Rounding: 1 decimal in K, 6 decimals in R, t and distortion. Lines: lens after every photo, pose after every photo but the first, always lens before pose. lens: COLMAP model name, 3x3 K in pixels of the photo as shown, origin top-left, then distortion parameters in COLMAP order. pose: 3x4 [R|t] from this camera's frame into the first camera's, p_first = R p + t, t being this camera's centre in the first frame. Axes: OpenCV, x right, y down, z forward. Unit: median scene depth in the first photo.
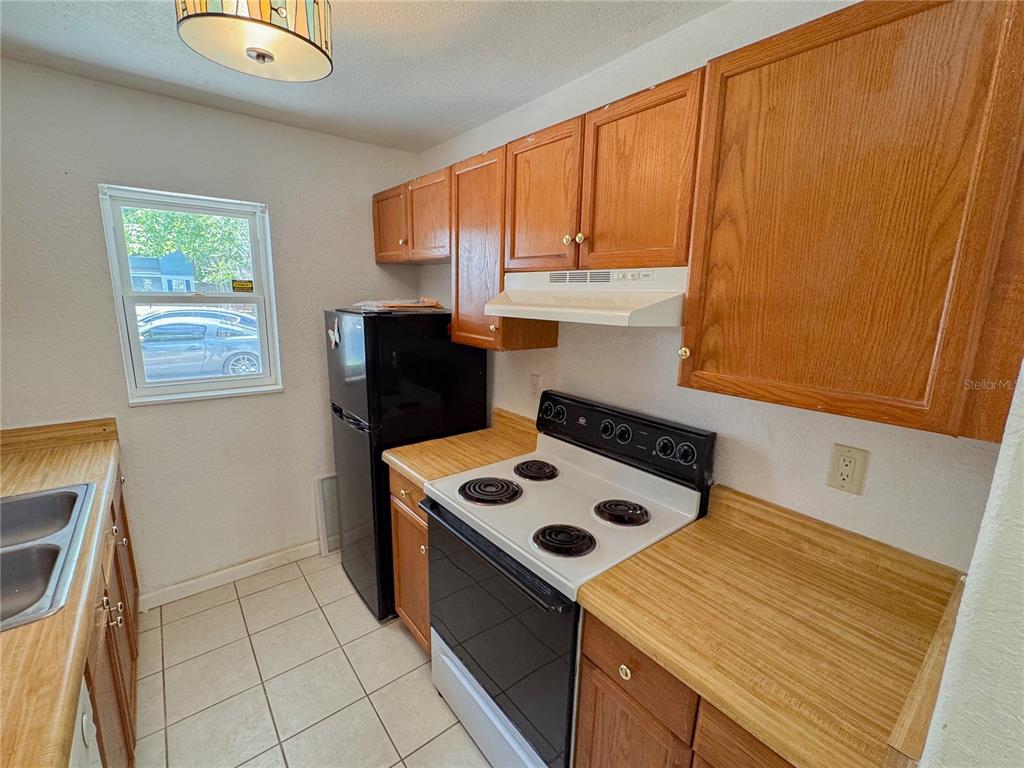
lens RADIAL K [[440.1, 0, 517.3], [0, 440.1, 384.0], [0, 0, 1]] dist [-0.000204, -0.000102]
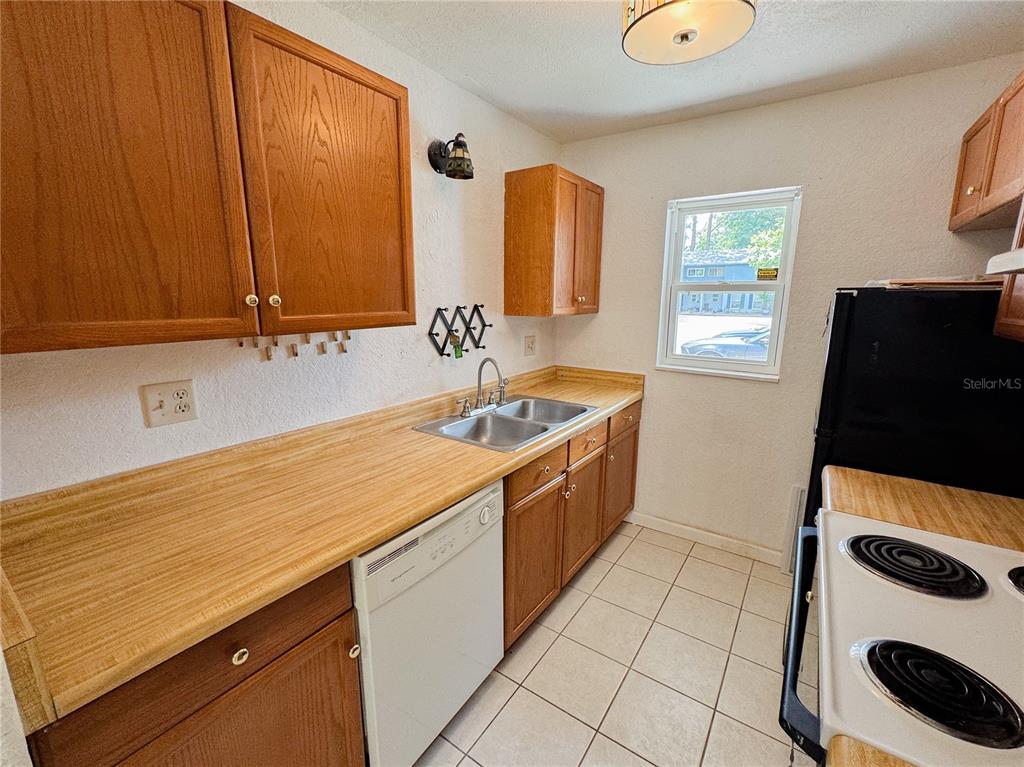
lens RADIAL K [[440.1, 0, 517.3], [0, 440.1, 383.5], [0, 0, 1]] dist [-0.000204, -0.000102]
pose [[0.293147, 0.162485, -0.942159, 0.253627], [-0.191498, 0.975461, 0.108645, 0.030367], [0.936693, 0.148572, 0.317069, 0.210637]]
